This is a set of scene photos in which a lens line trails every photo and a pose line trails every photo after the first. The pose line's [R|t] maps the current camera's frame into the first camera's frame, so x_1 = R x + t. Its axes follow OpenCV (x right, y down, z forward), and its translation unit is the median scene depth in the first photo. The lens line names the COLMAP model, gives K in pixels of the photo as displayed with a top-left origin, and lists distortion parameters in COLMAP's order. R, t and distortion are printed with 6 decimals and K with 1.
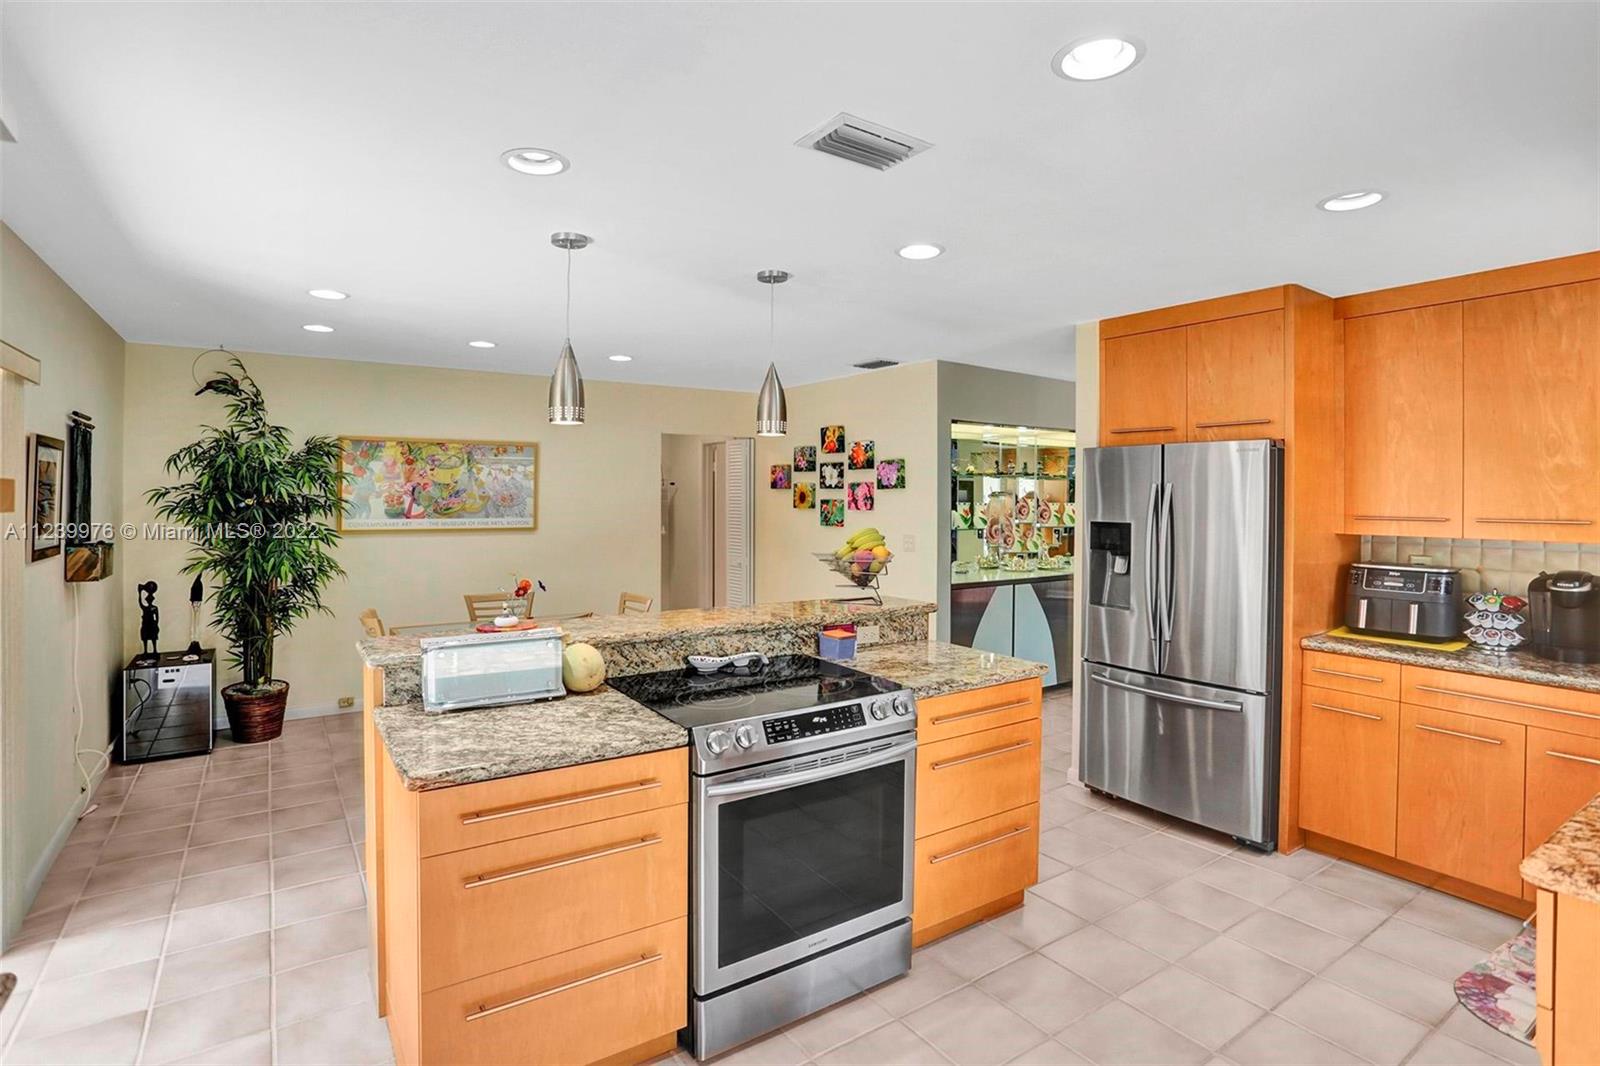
lens RADIAL K [[798.2, 0, 818.9], [0, 798.2, 503.5], [0, 0, 1]] dist [0.001653, 0.004087]
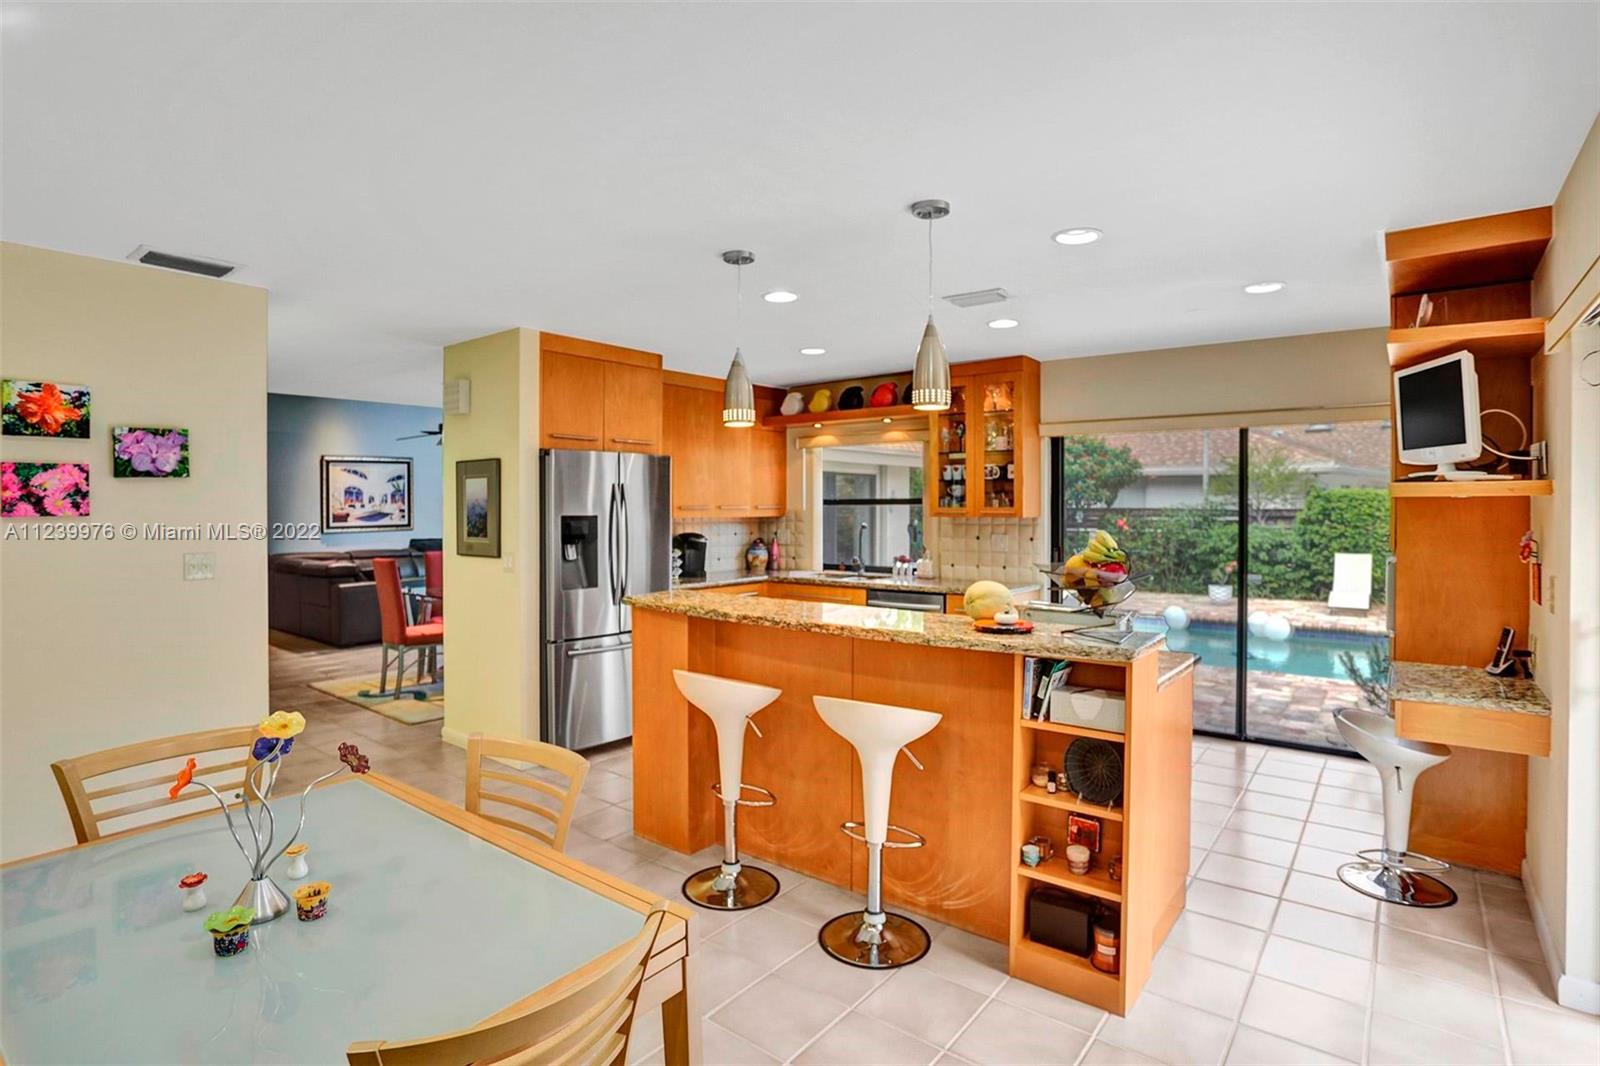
lens RADIAL K [[798.2, 0, 825.8], [0, 798.2, 509.8], [0, 0, 1]] dist [0.001653, 0.004087]
pose [[-0.299738, -0.012377, 0.953941, -1.437524], [0.007538, 0.999854, 0.015341, -0.000243], [-0.953992, 0.011789, -0.299601, 1.705612]]
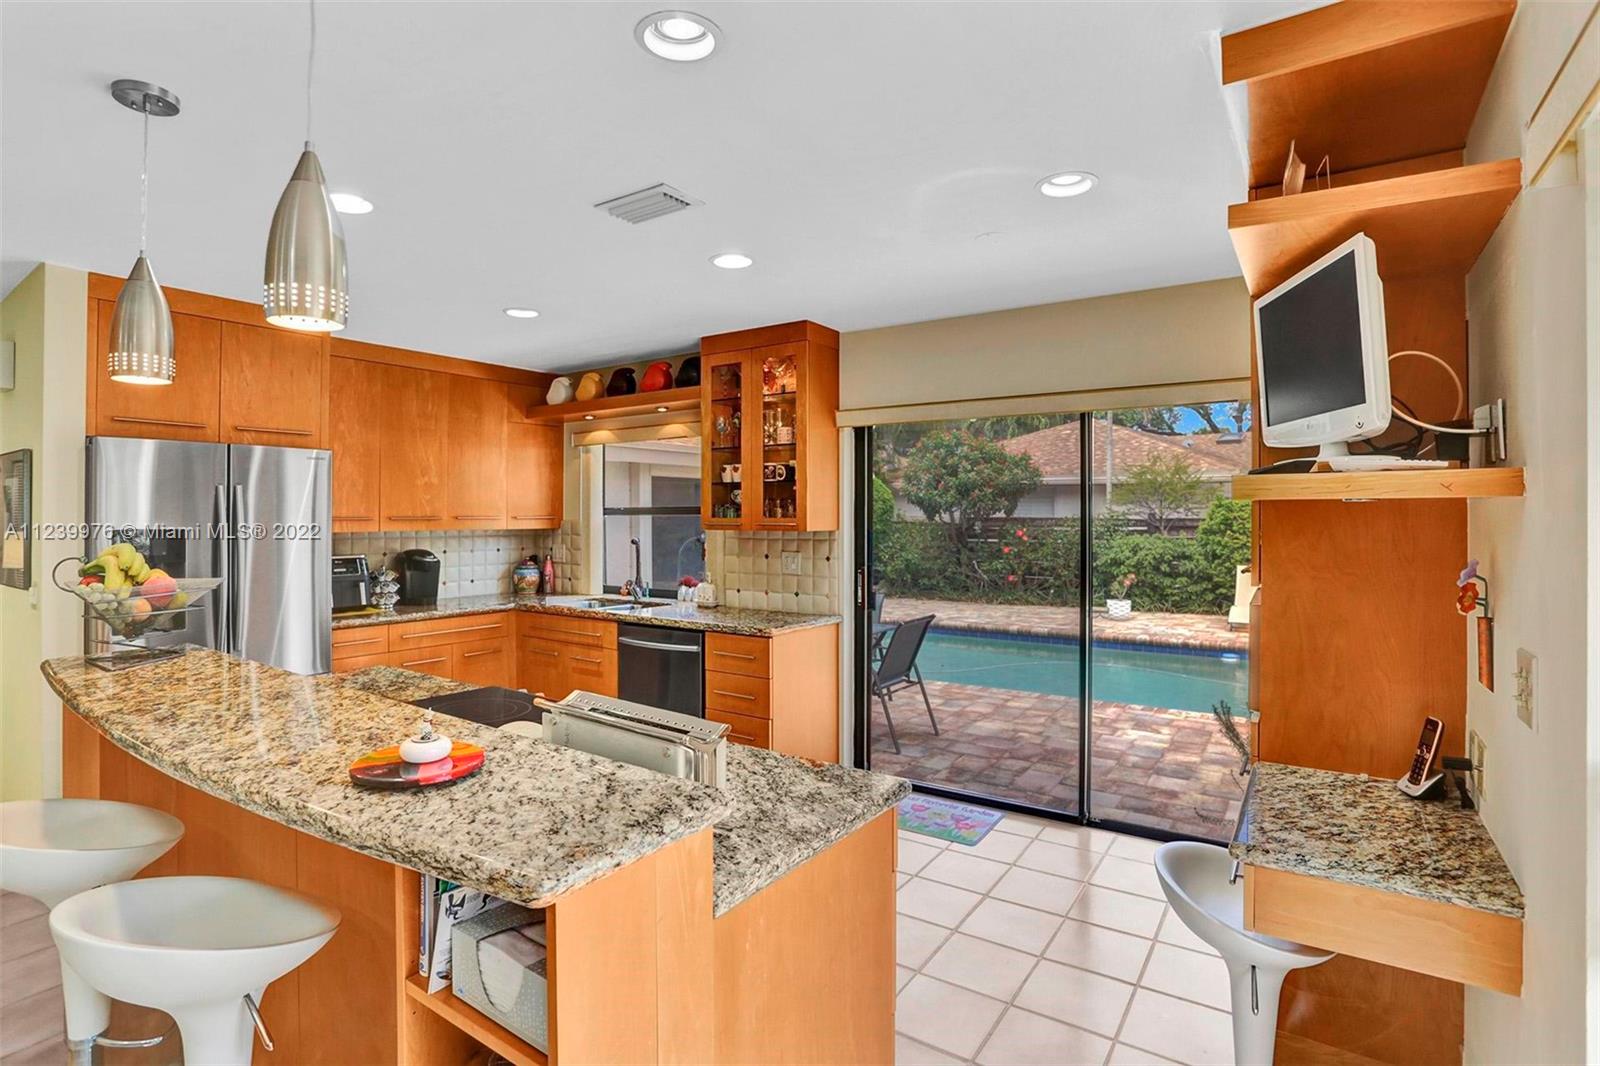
lens RADIAL K [[798.2, 0, 769.5], [0, 798.2, 515.4], [0, 0, 1]] dist [0.001653, 0.004087]
pose [[-0.327355, -0.007465, 0.944872, -1.061481], [0.007720, 0.999914, 0.010574, 0.007224], [-0.944870, 0.010756, -0.327269, 1.136492]]
